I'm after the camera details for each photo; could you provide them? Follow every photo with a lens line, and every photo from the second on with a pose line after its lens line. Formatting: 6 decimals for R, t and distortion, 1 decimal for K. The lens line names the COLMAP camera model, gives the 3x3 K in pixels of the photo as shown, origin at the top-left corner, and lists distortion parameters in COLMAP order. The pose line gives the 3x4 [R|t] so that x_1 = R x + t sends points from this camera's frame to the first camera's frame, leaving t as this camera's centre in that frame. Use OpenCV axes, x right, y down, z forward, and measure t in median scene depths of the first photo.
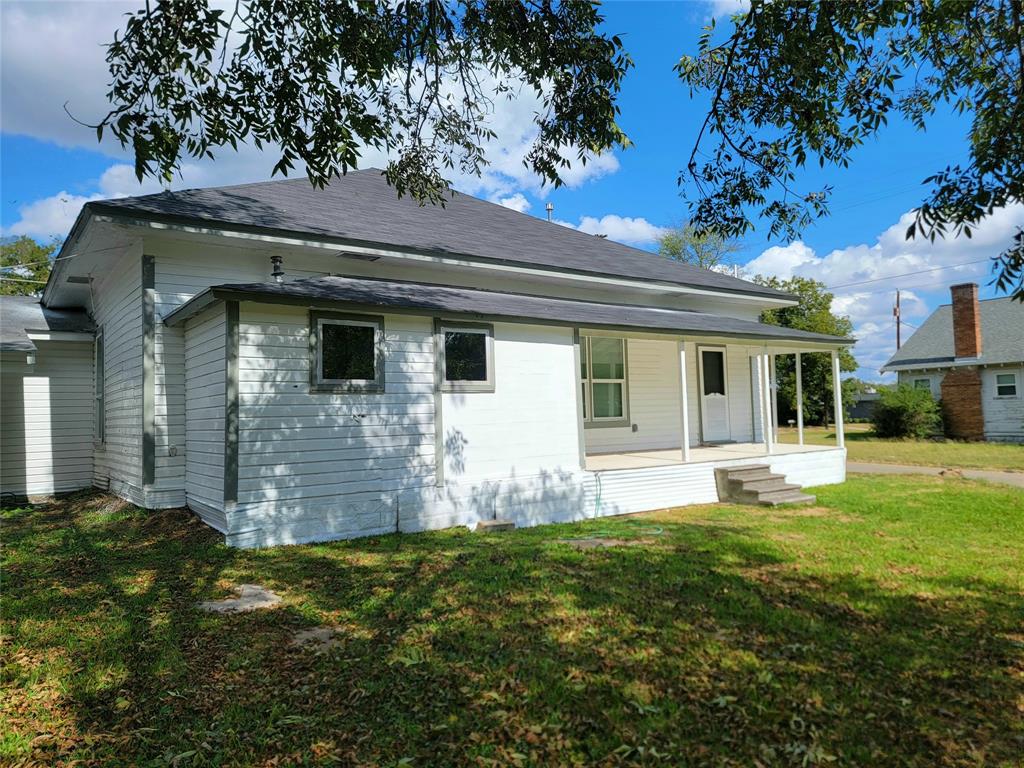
lens RADIAL K [[700.9, 0, 519.4], [0, 700.9, 360.6], [0, 0, 1]] dist [0.066333, -0.054575]
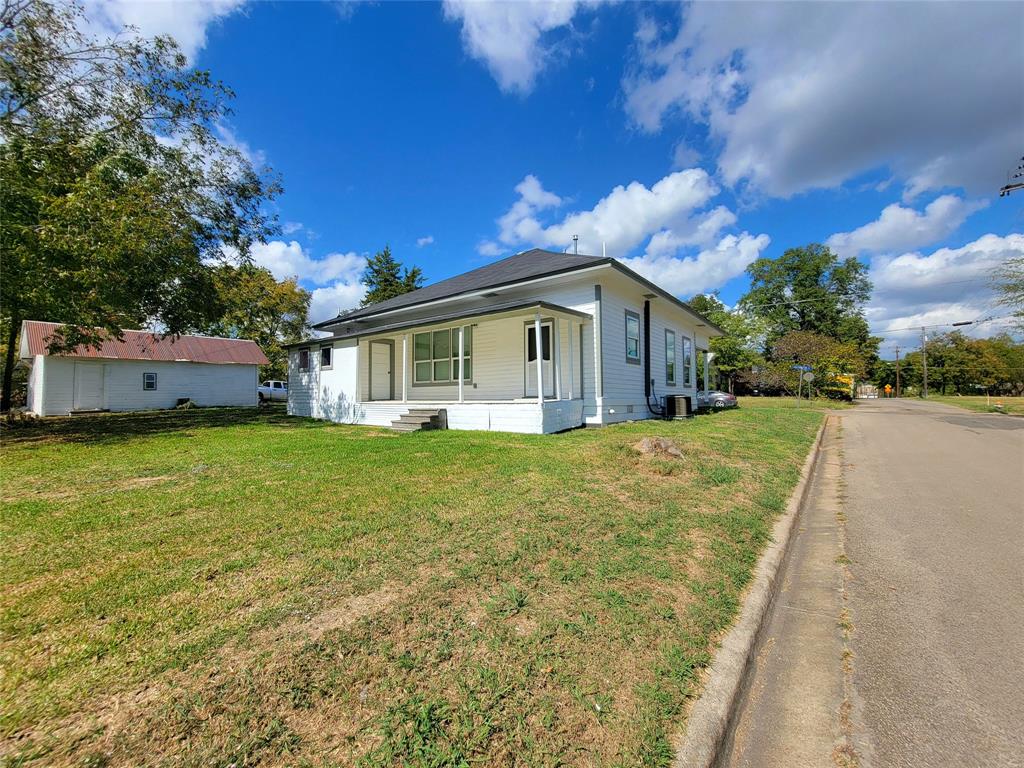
lens RADIAL K [[415.4, 0, 512.3], [0, 415.4, 381.5], [0, 0, 1]] dist [-0.013453, 0.000882]
pose [[0.269483, -0.011355, -0.962938, 1.524258], [0.072551, 0.997328, 0.008543, 0.117022], [0.960268, -0.072164, 0.269586, 1.149859]]
